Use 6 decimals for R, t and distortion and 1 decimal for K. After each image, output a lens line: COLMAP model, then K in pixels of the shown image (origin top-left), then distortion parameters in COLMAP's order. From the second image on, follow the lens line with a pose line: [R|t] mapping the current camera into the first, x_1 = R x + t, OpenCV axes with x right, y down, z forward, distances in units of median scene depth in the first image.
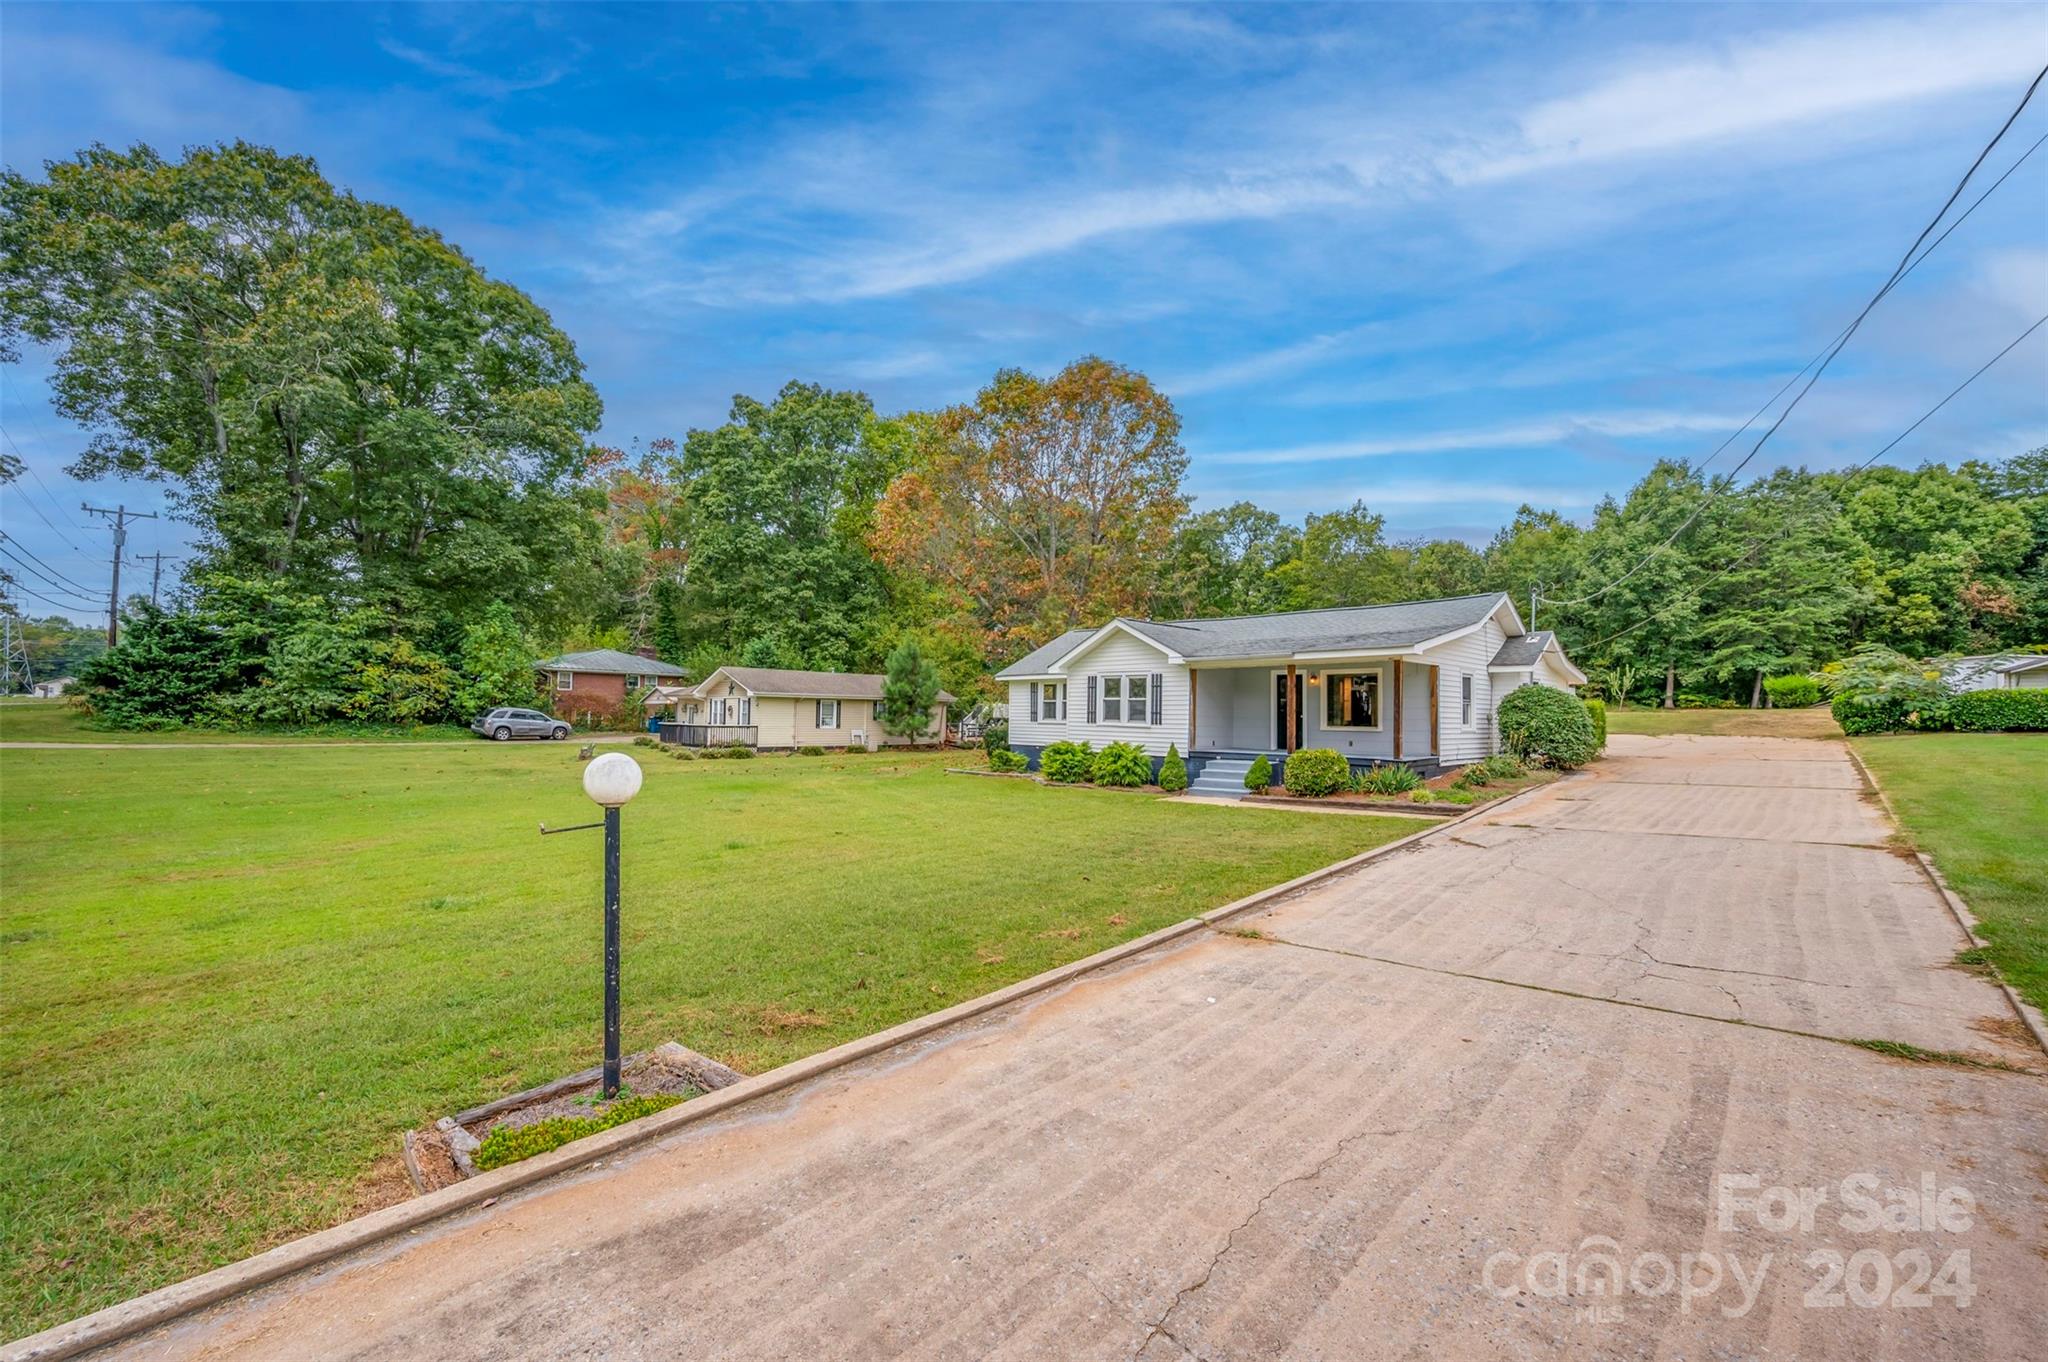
lens RADIAL K [[796.4, 0, 1011.6], [0, 796.4, 675.9], [0, 0, 1]] dist [-0.001832, 0.001666]
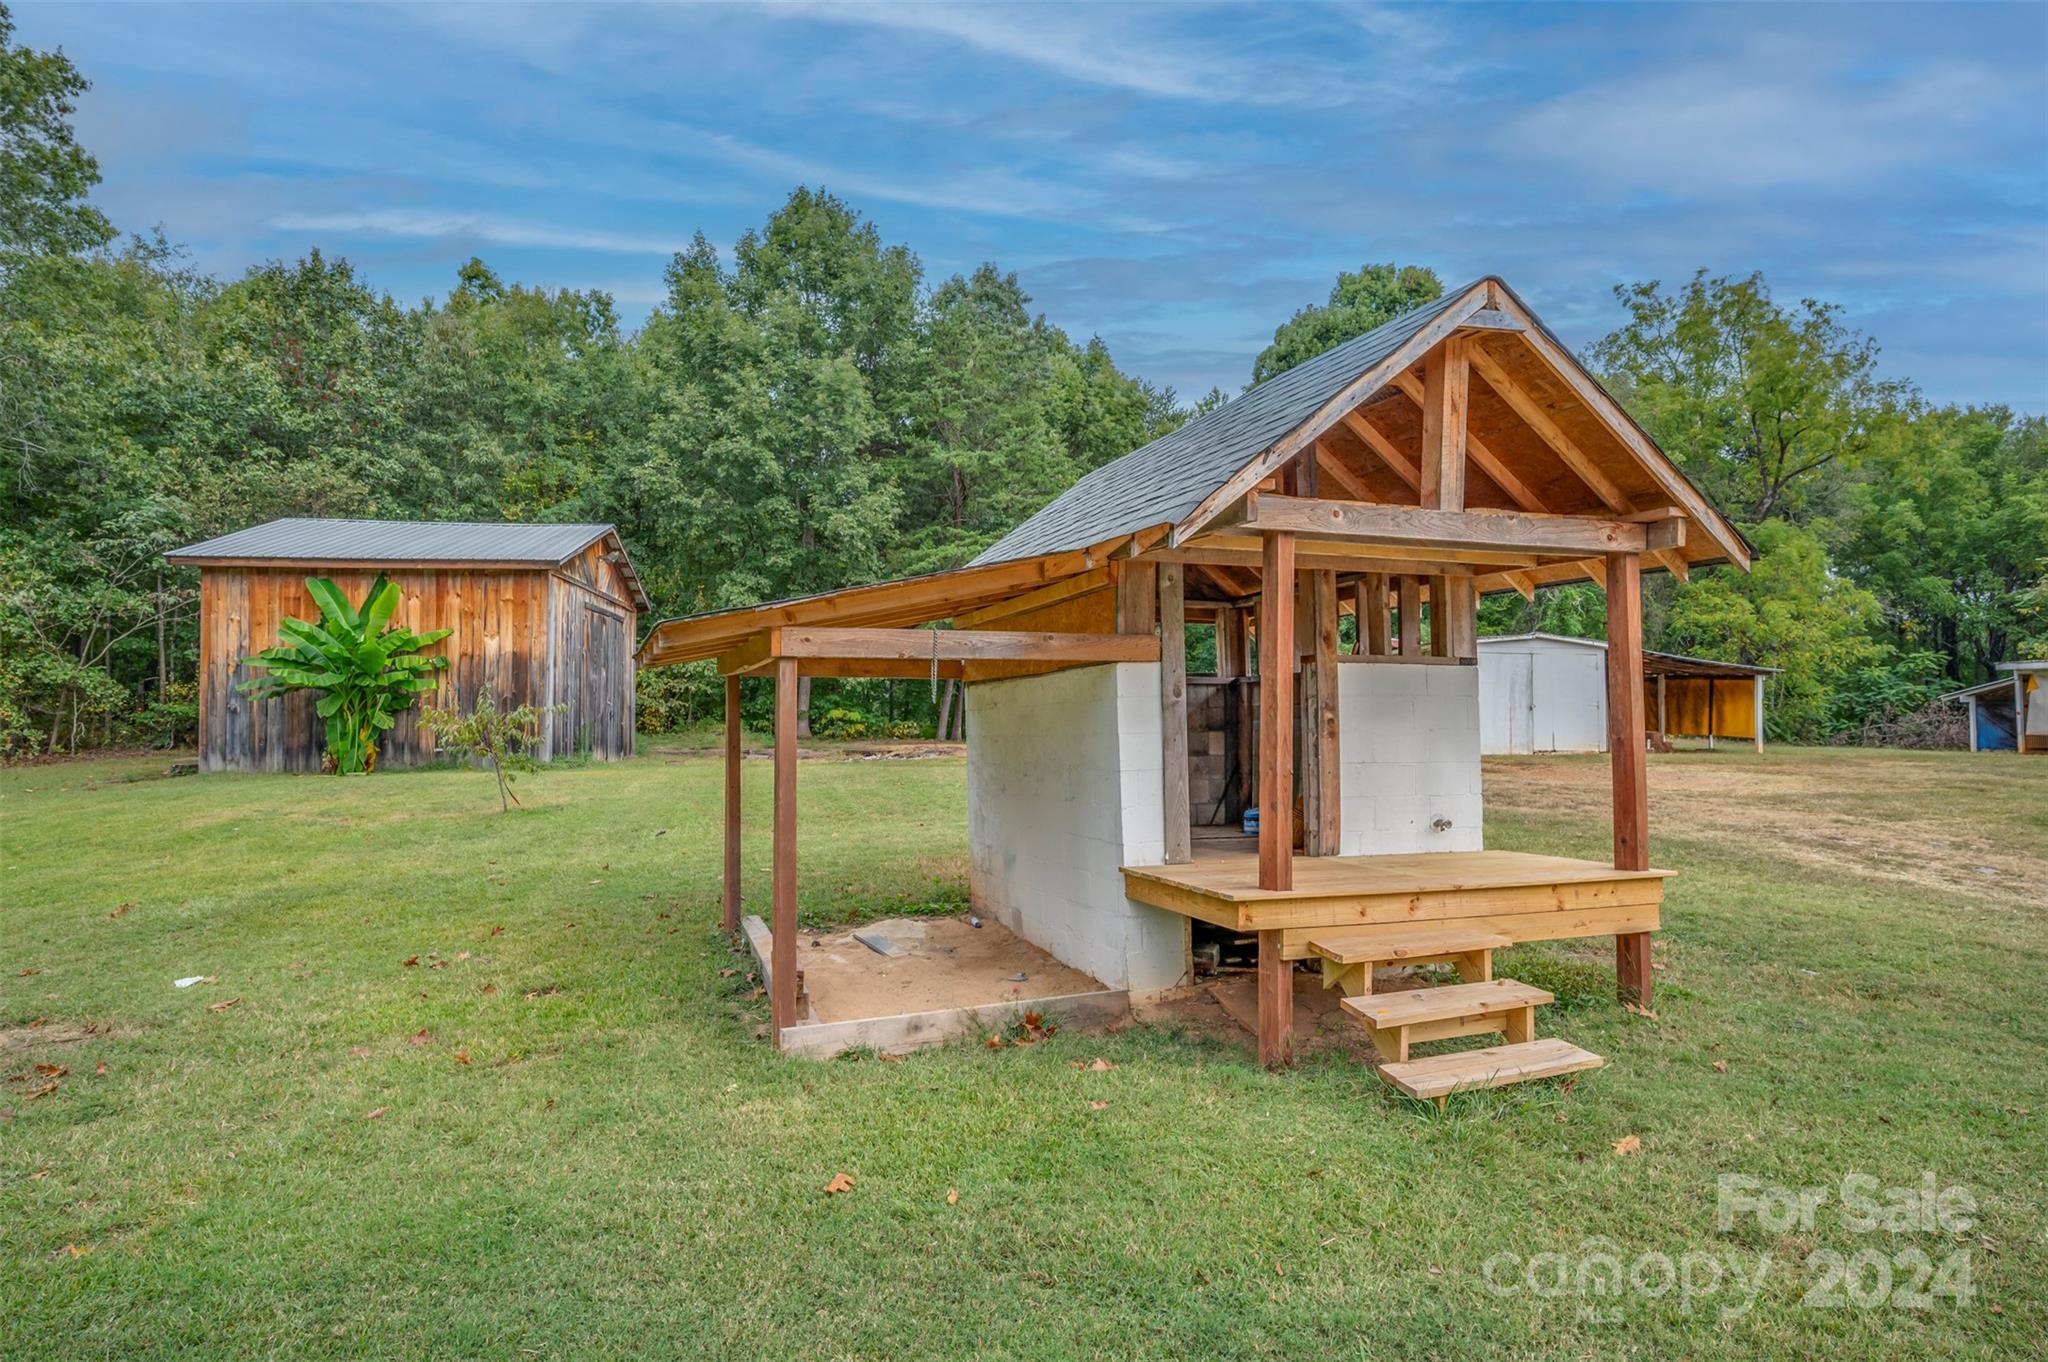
lens RADIAL K [[1180.3, 0, 1011.1], [0, 1180.3, 694.2], [0, 0, 1]] dist [0.002024, -0.003326]
pose [[0.476216, 0.012191, 0.879244, 0.320208], [-0.028514, 0.999592, 0.001584, 0.012240], [-0.878866, -0.025825, 0.476369, 0.636352]]
